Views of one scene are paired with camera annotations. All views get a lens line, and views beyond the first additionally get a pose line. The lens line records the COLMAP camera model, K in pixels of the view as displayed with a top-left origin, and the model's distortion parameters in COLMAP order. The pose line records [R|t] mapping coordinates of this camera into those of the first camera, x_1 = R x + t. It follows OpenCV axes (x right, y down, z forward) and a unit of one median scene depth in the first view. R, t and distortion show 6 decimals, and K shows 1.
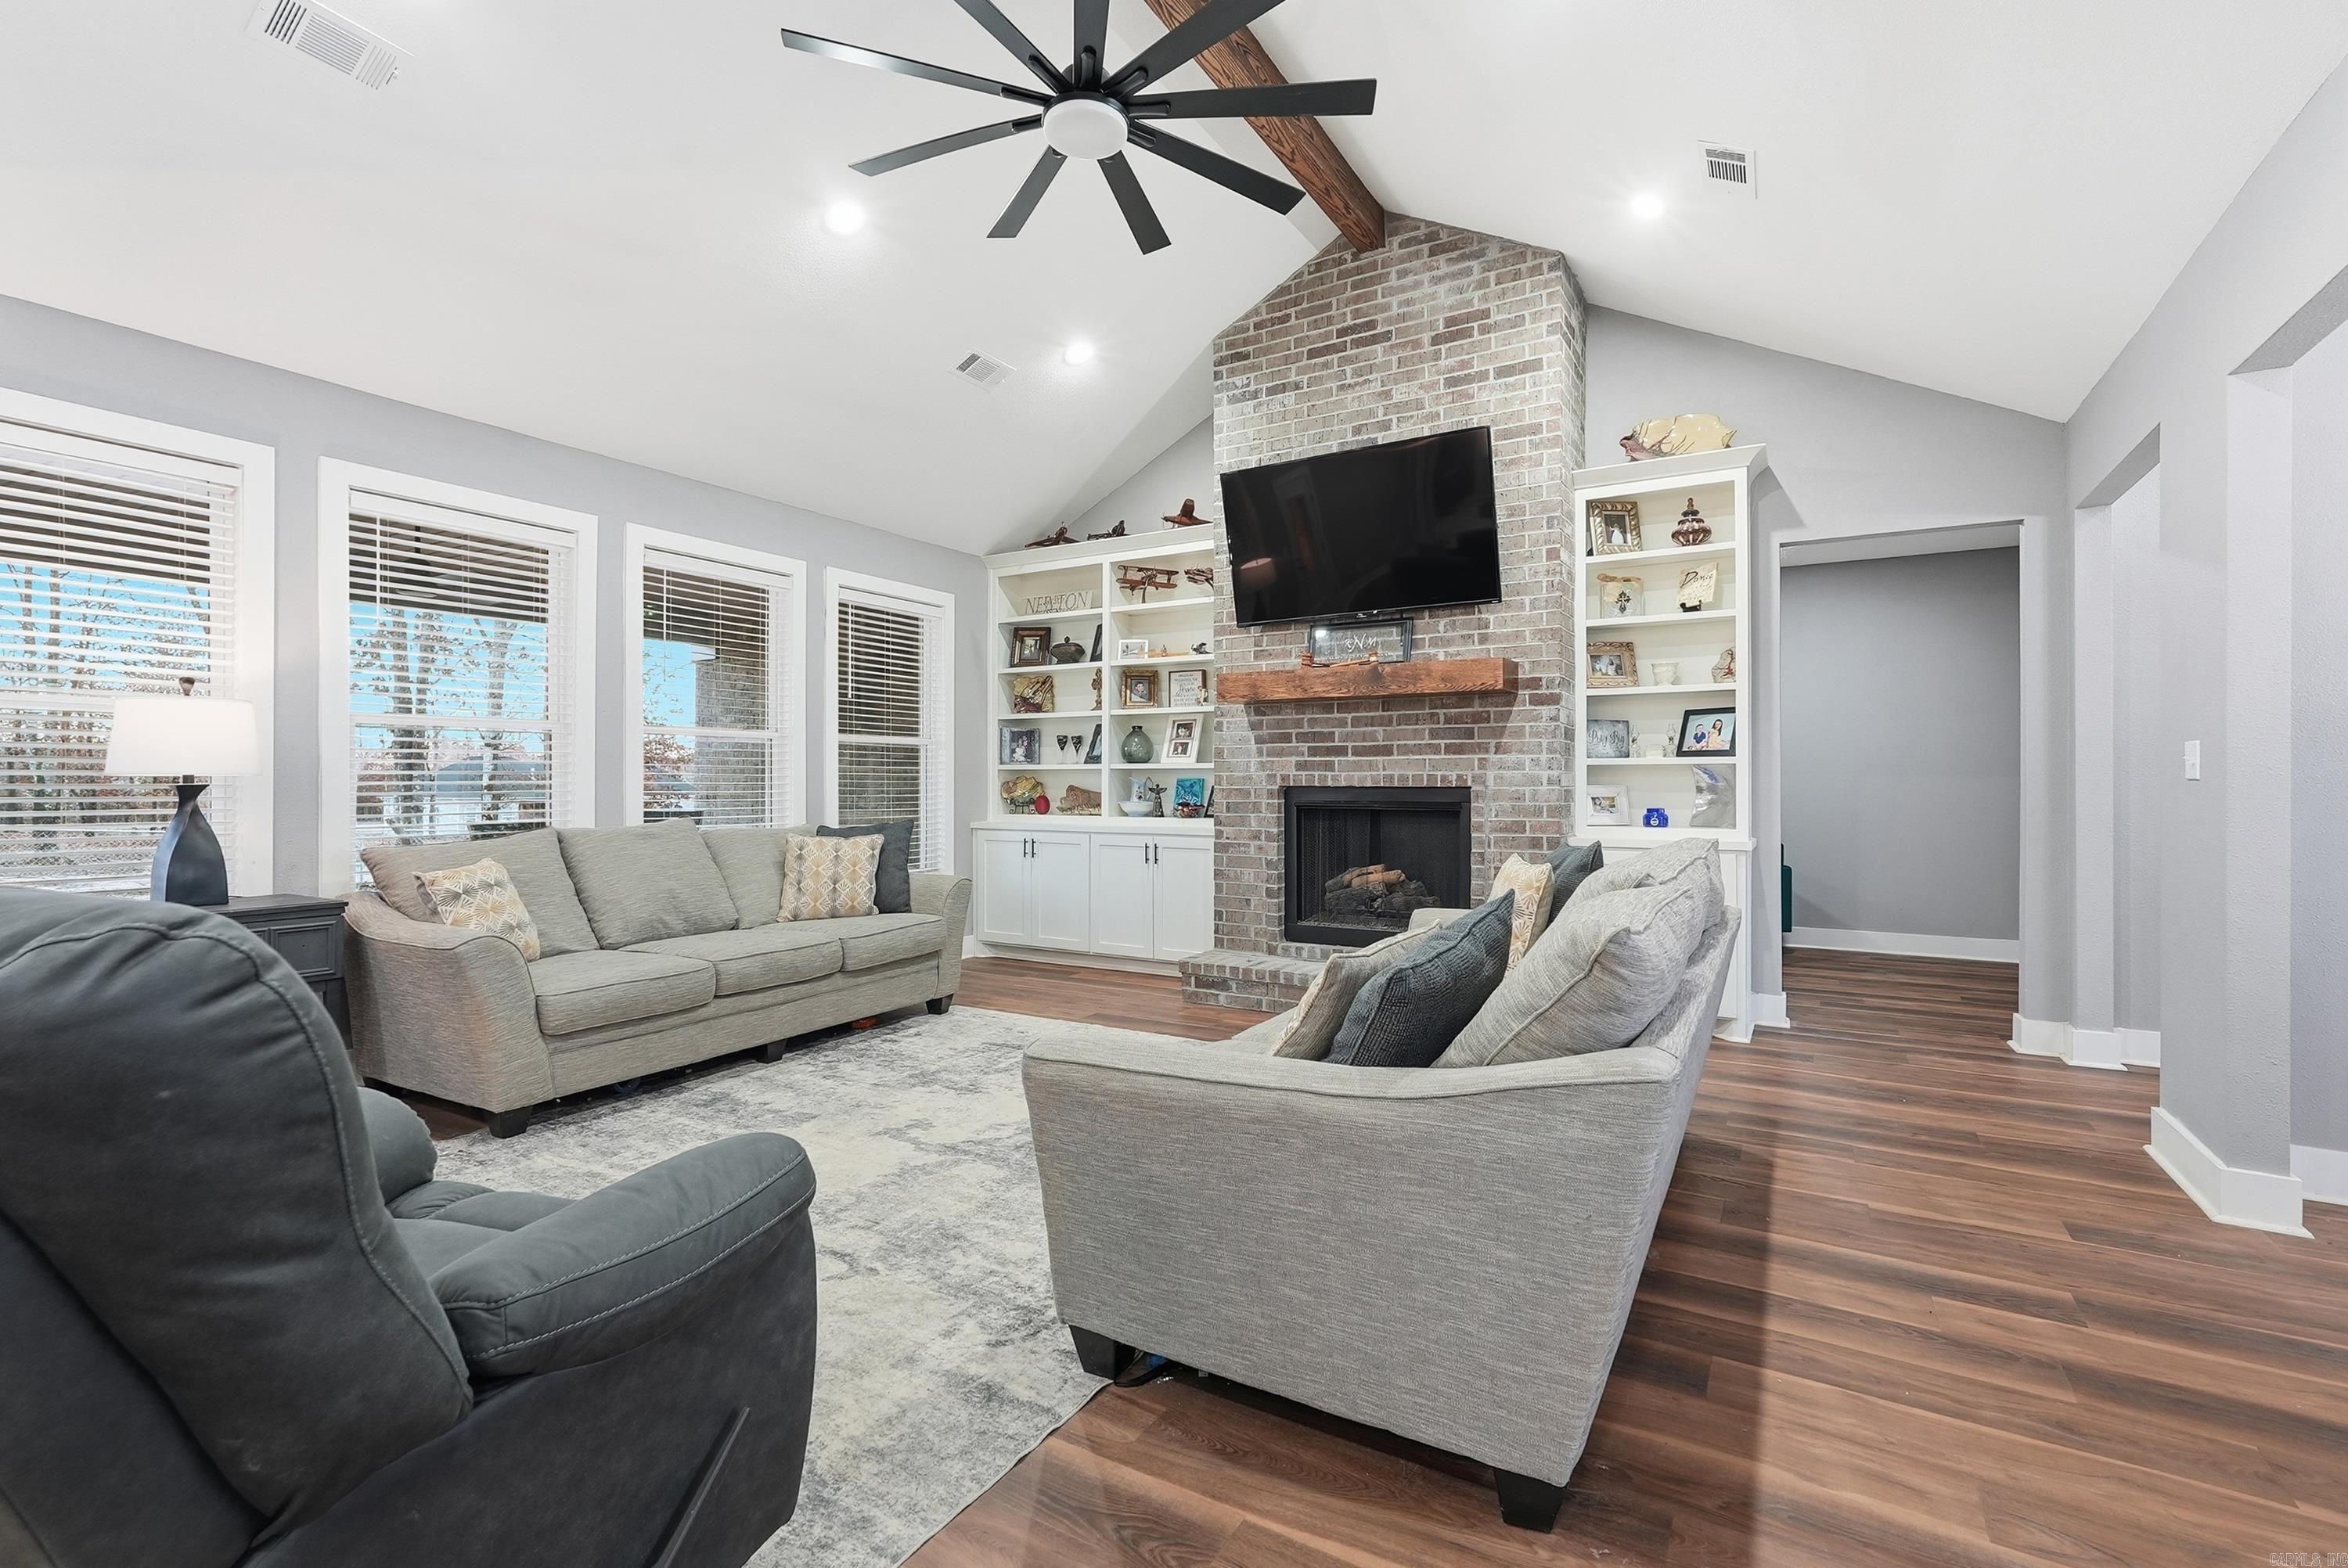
lens RADIAL K [[1050.2, 0, 1169.6], [0, 1050.2, 776.7], [0, 0, 1]] dist [-0.014830, 0.000333]
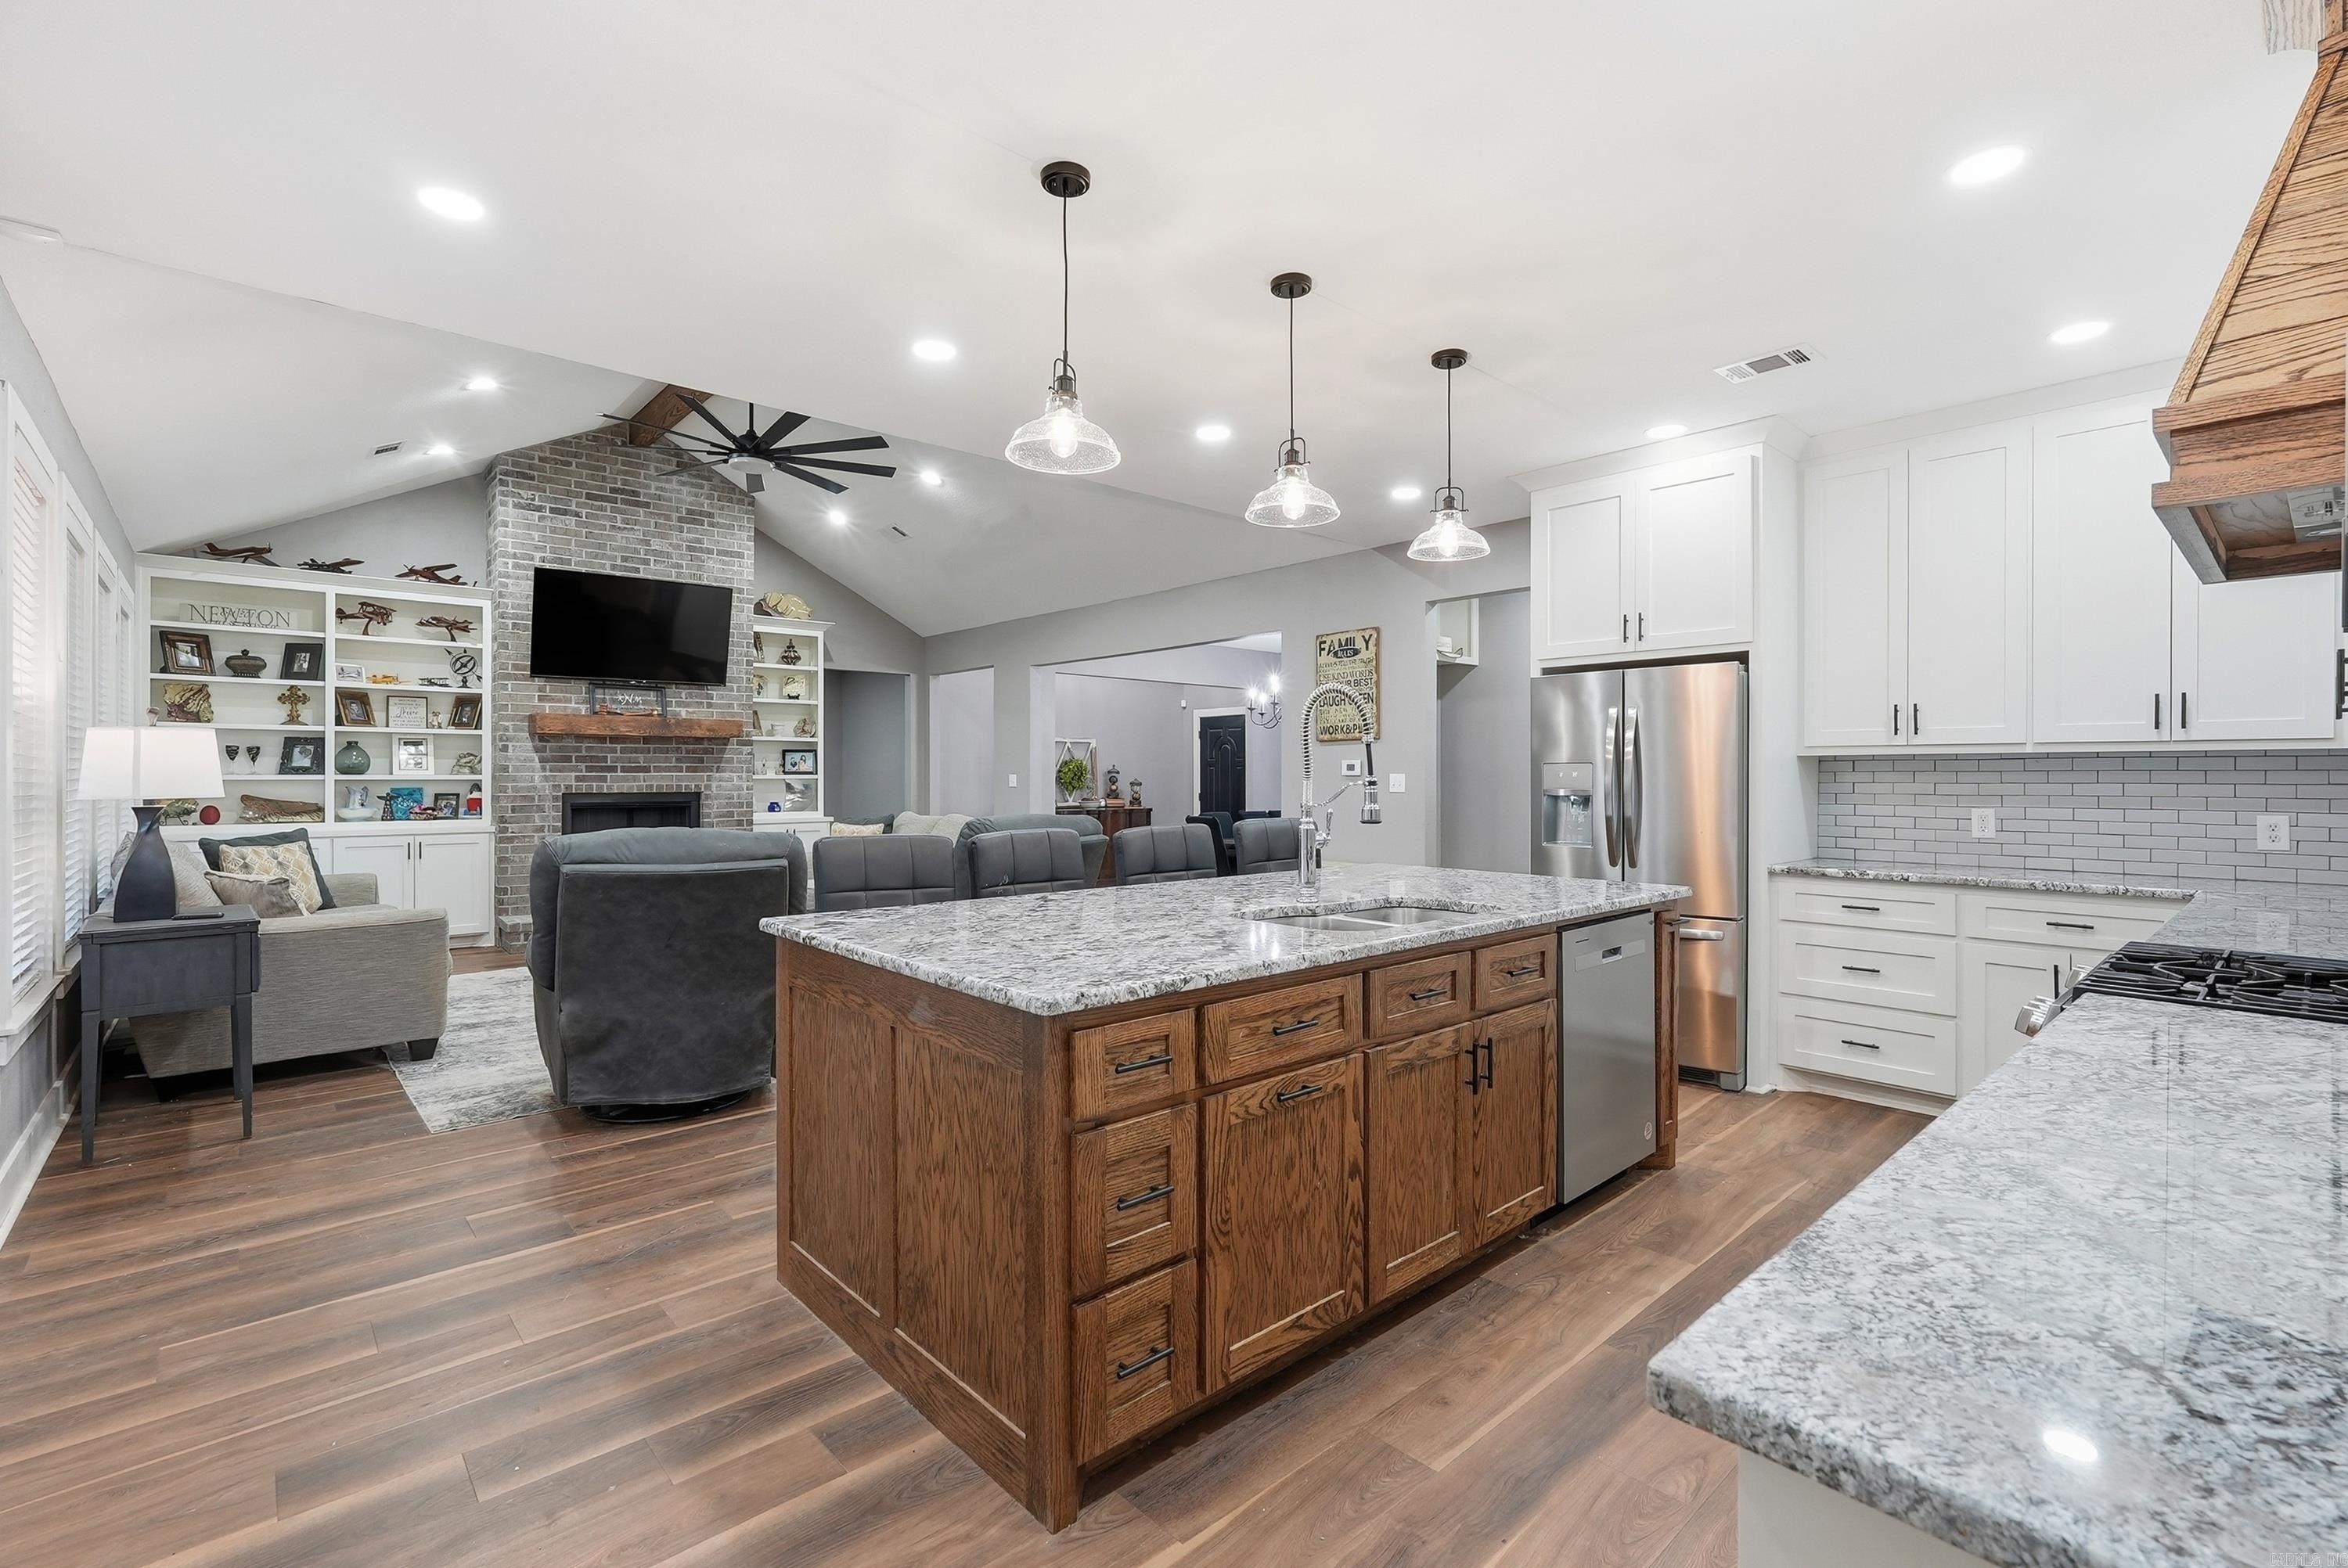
lens RADIAL K [[1049.9, 0, 1177.3], [0, 1049.9, 773.8], [0, 0, 1]] dist [-0.014937, 0.008286]
pose [[0.282363, 0.003297, 0.959302, -1.070066], [-0.003811, 0.999990, -0.002315, -0.017647], [-0.959300, -0.003002, 0.282373, -0.205522]]
